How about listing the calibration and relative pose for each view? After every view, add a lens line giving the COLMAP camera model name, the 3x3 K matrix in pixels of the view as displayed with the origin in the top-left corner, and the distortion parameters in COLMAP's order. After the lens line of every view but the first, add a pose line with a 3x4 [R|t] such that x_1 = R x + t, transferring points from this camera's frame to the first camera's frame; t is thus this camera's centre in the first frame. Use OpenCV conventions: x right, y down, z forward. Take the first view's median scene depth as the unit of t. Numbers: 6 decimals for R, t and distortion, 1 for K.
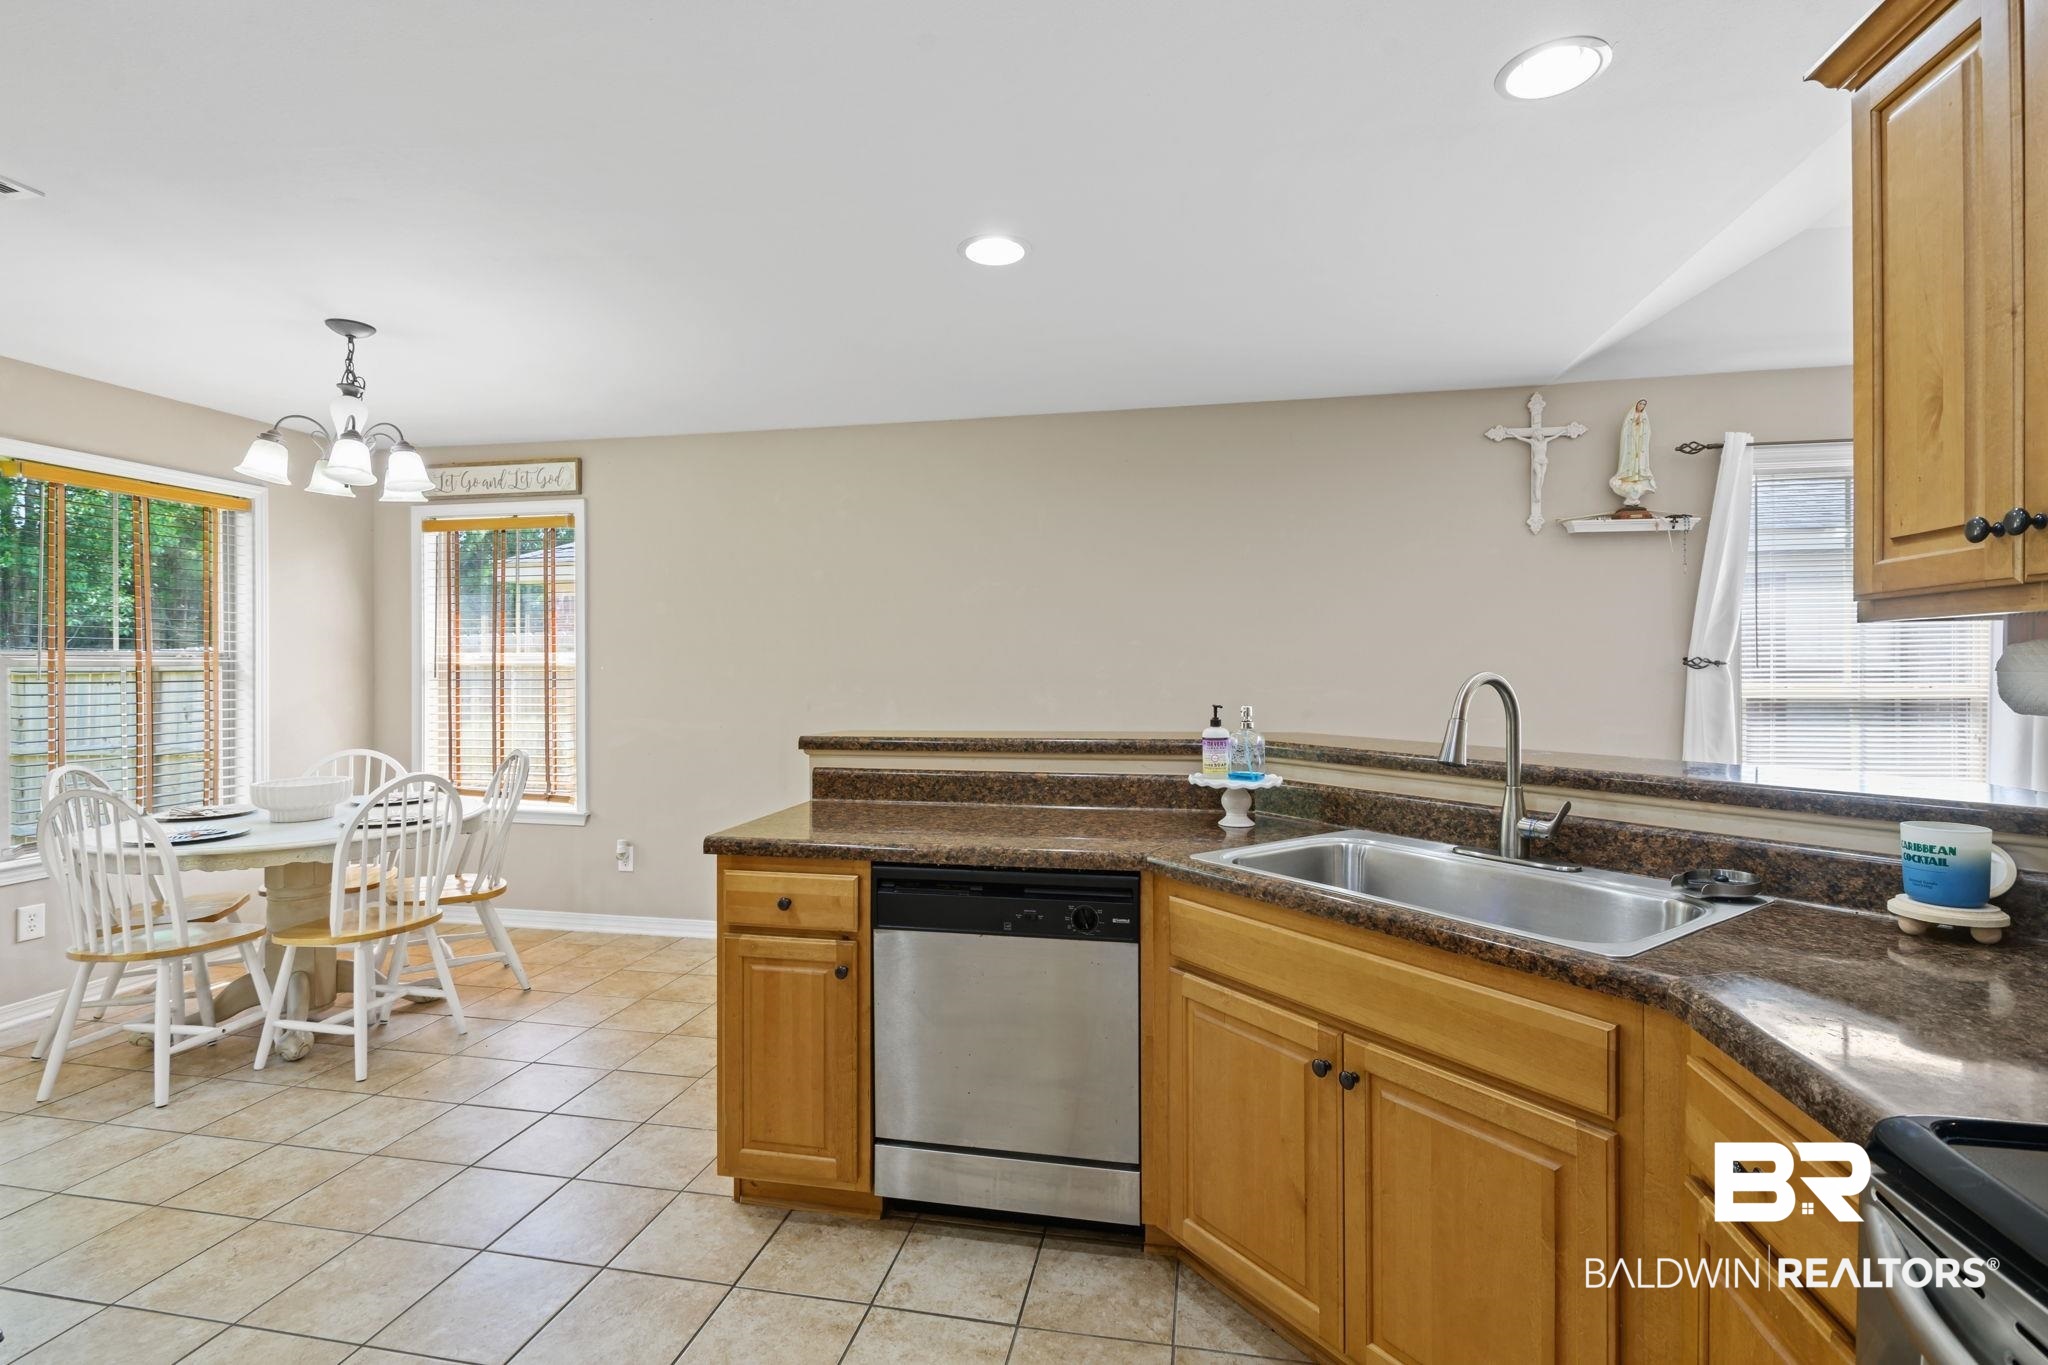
lens RADIAL K [[932.4, 0, 1017.8], [0, 932.4, 674.4], [0, 0, 1]] dist [0.001436, -0.000589]
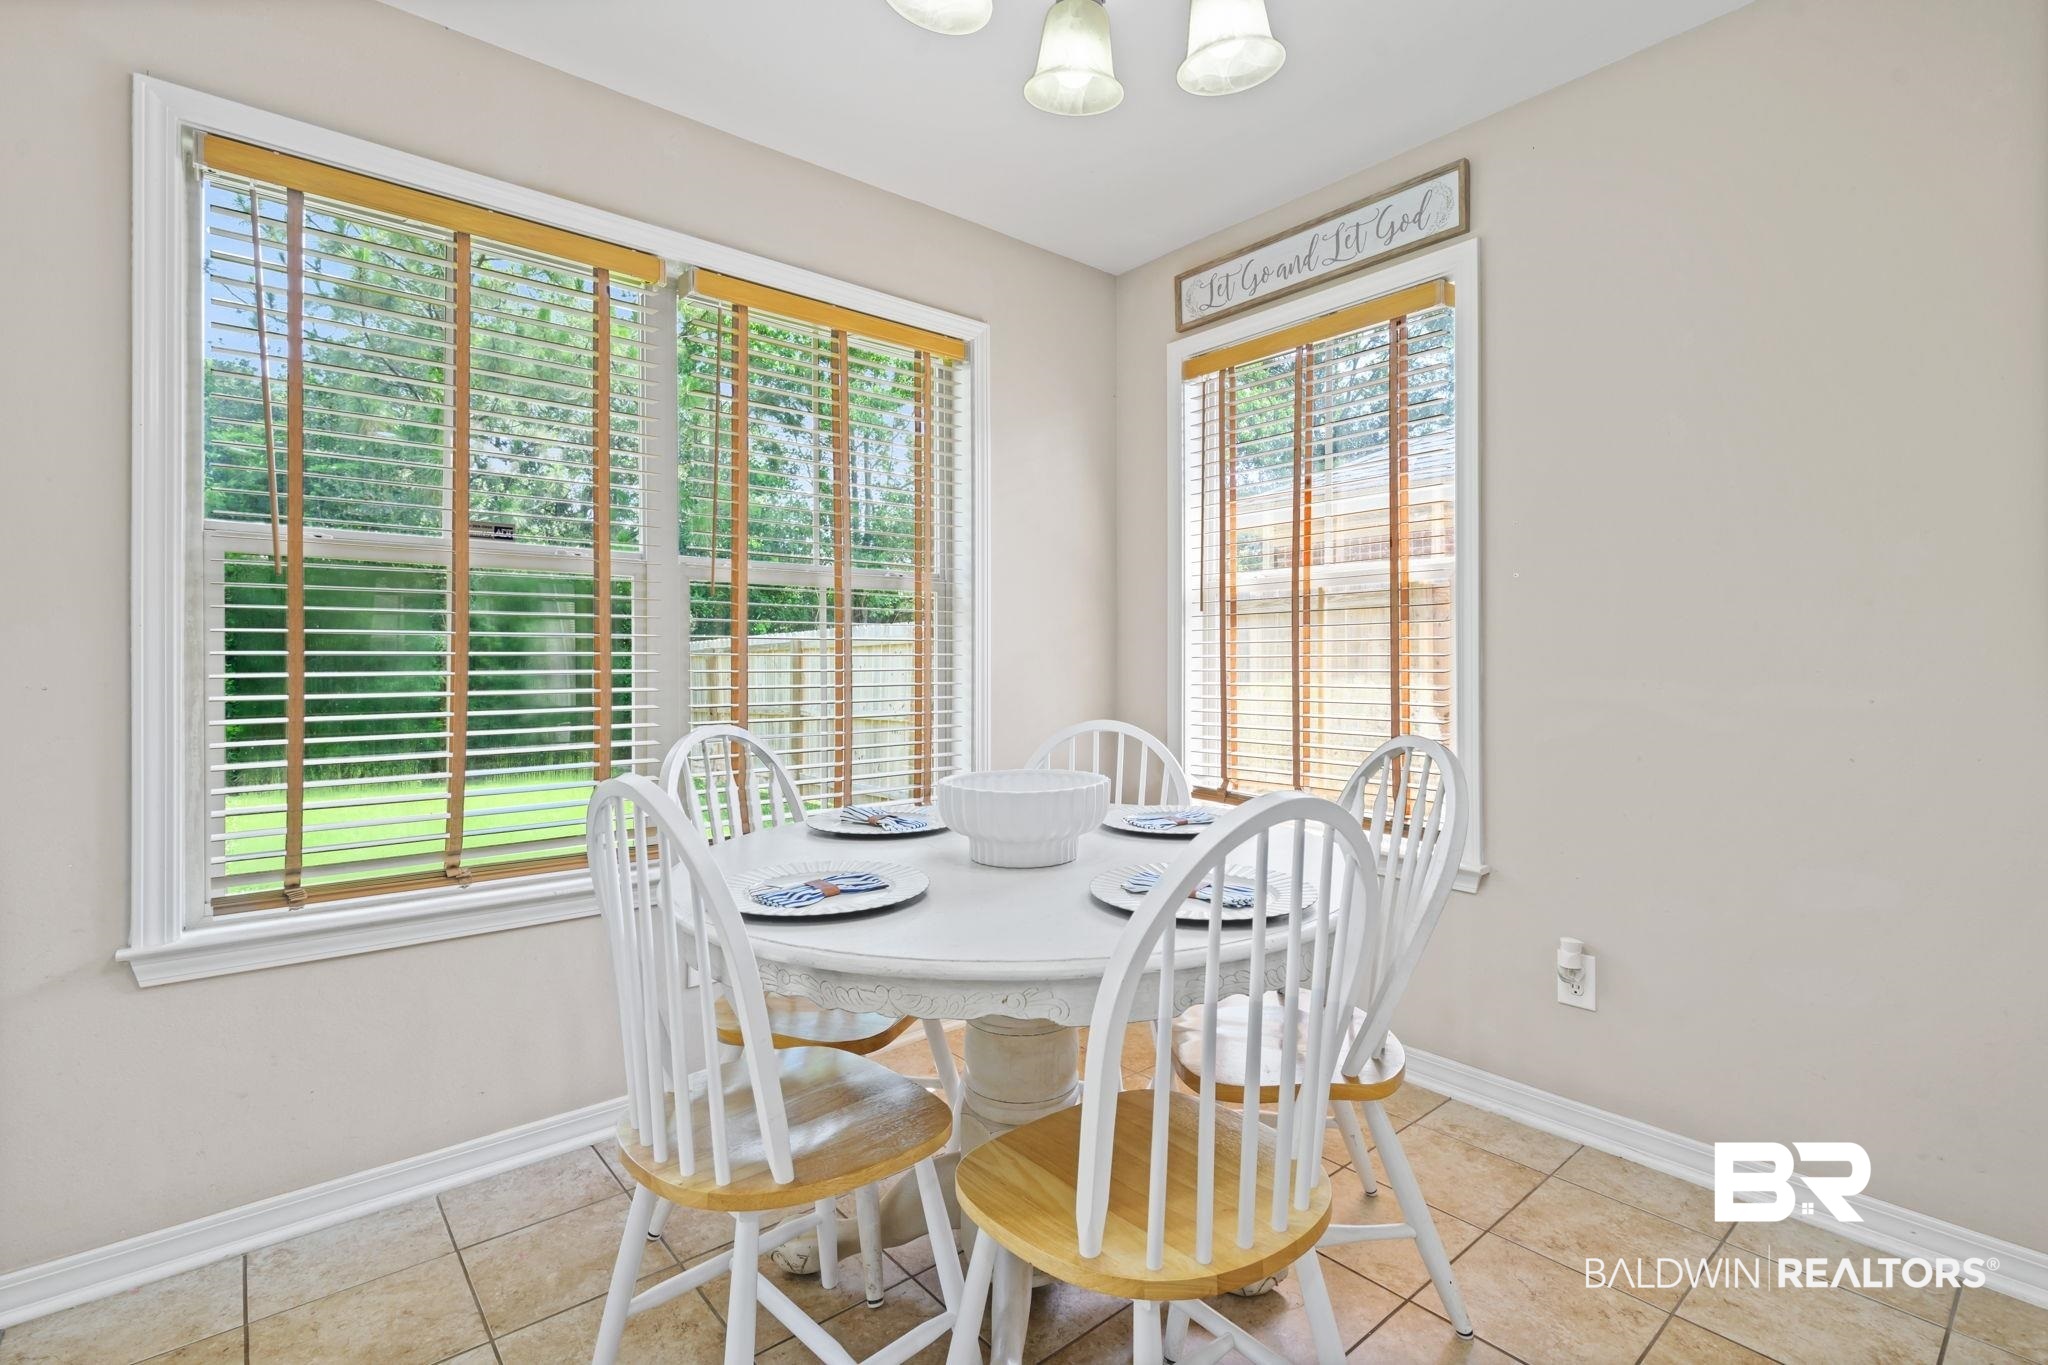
lens RADIAL K [[940.3, 0, 1031.5], [0, 940.3, 657.7], [0, 0, 1]] dist [0.001441, -0.001388]
pose [[0.788580, -0.001319, -0.614930, -0.382813], [-0.002651, 0.999981, -0.005544, 0.044086], [0.614926, 0.006002, 0.788562, 0.510299]]
